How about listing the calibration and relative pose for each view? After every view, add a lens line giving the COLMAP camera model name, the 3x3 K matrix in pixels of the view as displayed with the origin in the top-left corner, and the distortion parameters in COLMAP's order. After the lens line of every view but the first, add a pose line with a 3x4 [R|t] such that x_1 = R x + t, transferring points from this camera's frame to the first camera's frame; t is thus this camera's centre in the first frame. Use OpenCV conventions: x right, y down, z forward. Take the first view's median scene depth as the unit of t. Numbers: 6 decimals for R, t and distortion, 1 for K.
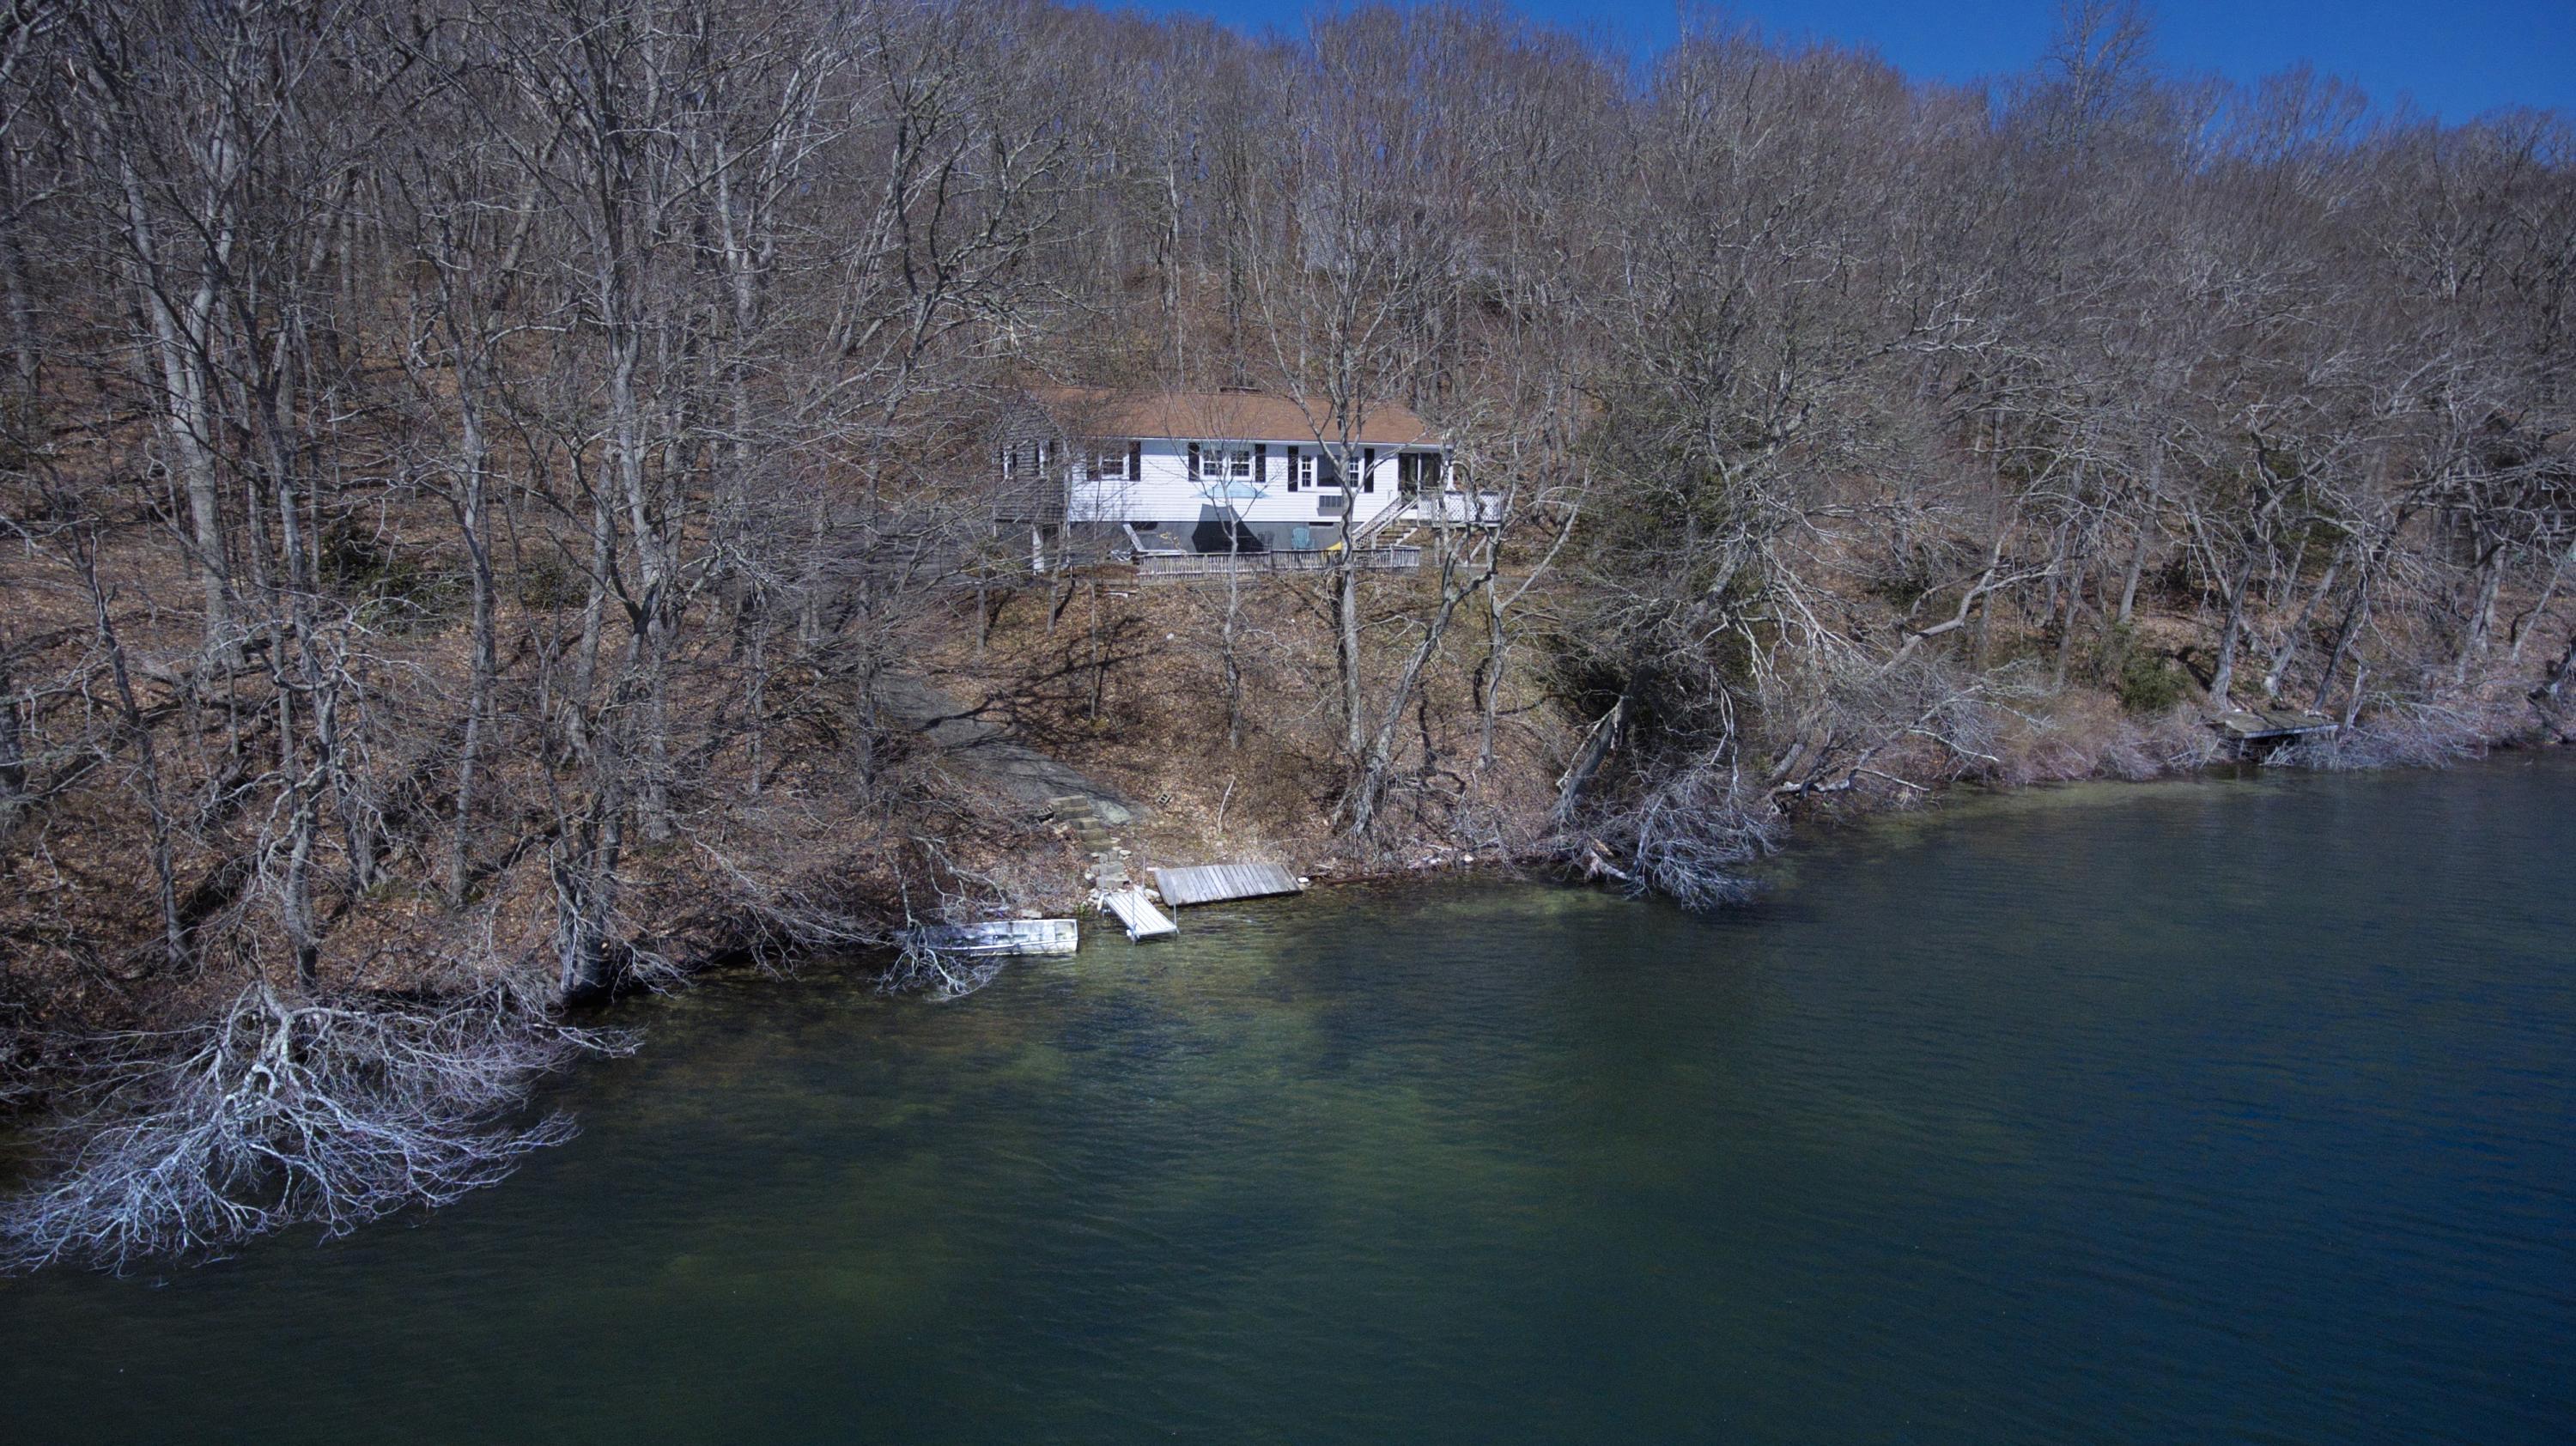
lens RADIAL K [[1568.8, 0, 1293.9], [0, 1568.8, 708.8], [0, 0, 1]] dist [0.047982, 0.000982]
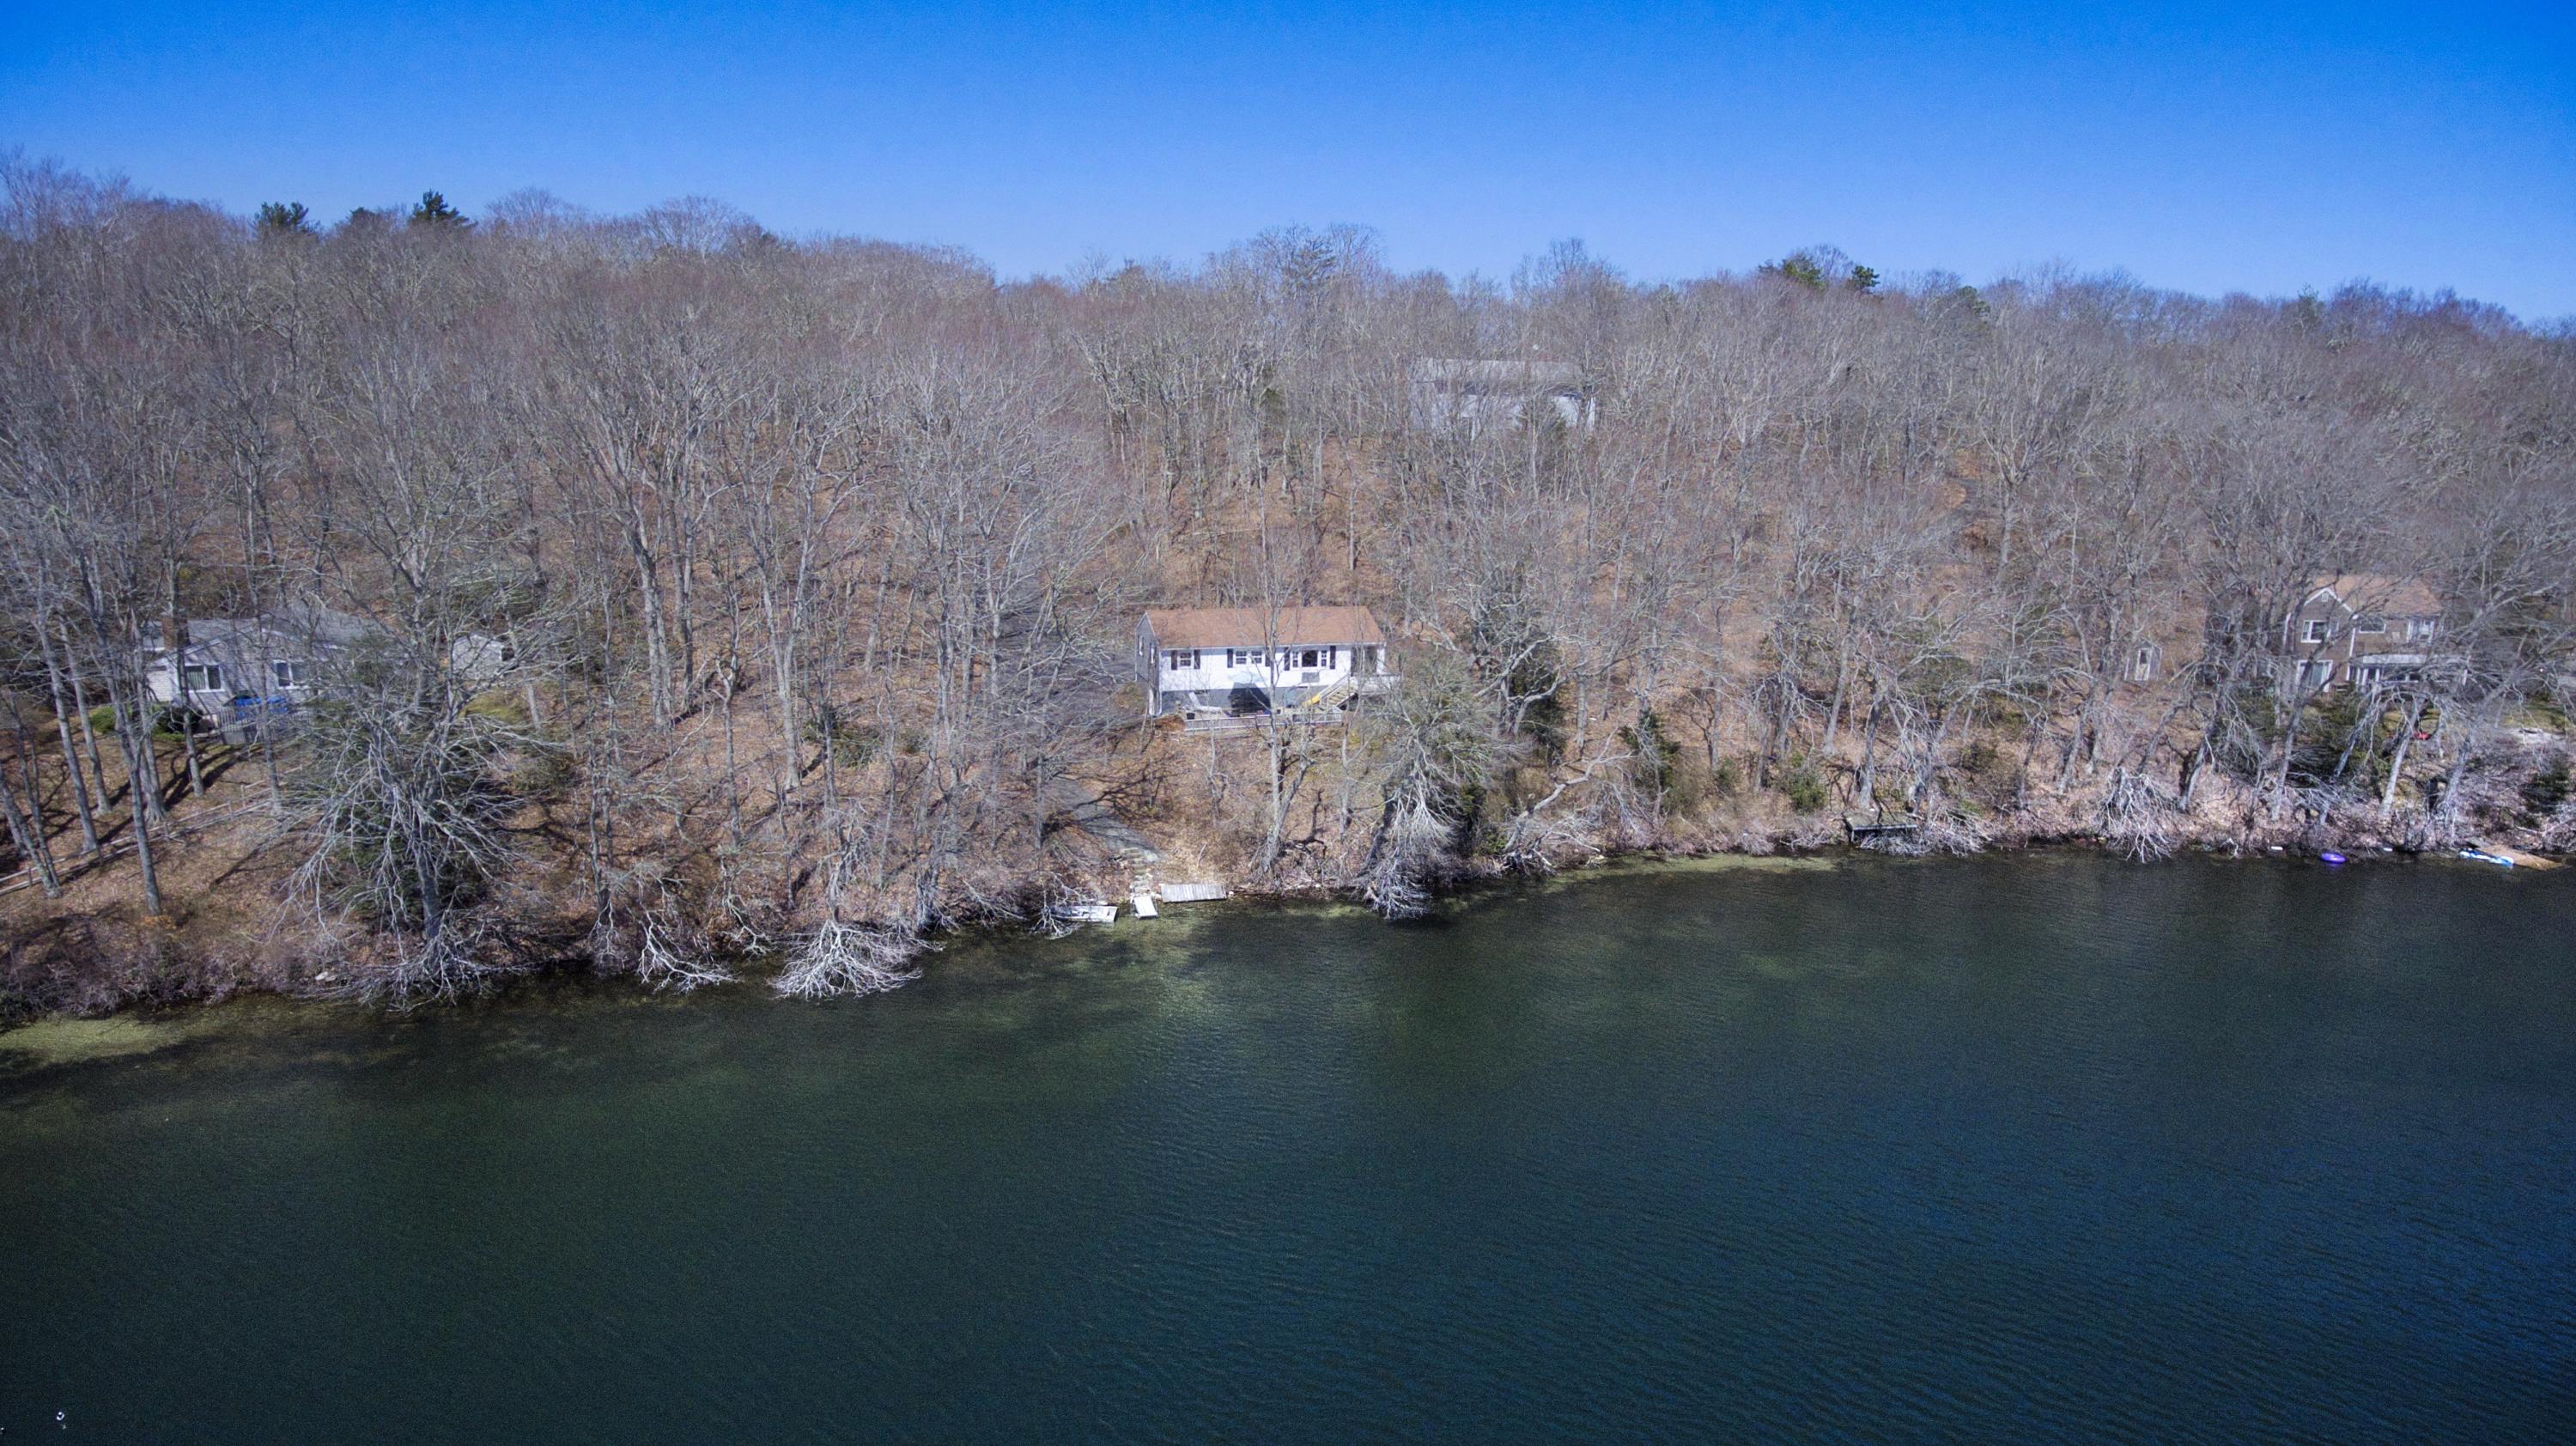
lens RADIAL K [[1568.8, 0, 1284.0], [0, 1568.8, 727.2], [0, 0, 1]] dist [0.047982, 0.000982]
pose [[0.980159, 0.048005, -0.192313, 0.463326], [-0.035826, 0.997155, 0.066314, -0.255073], [0.194949, -0.058109, 0.979090, -1.058234]]
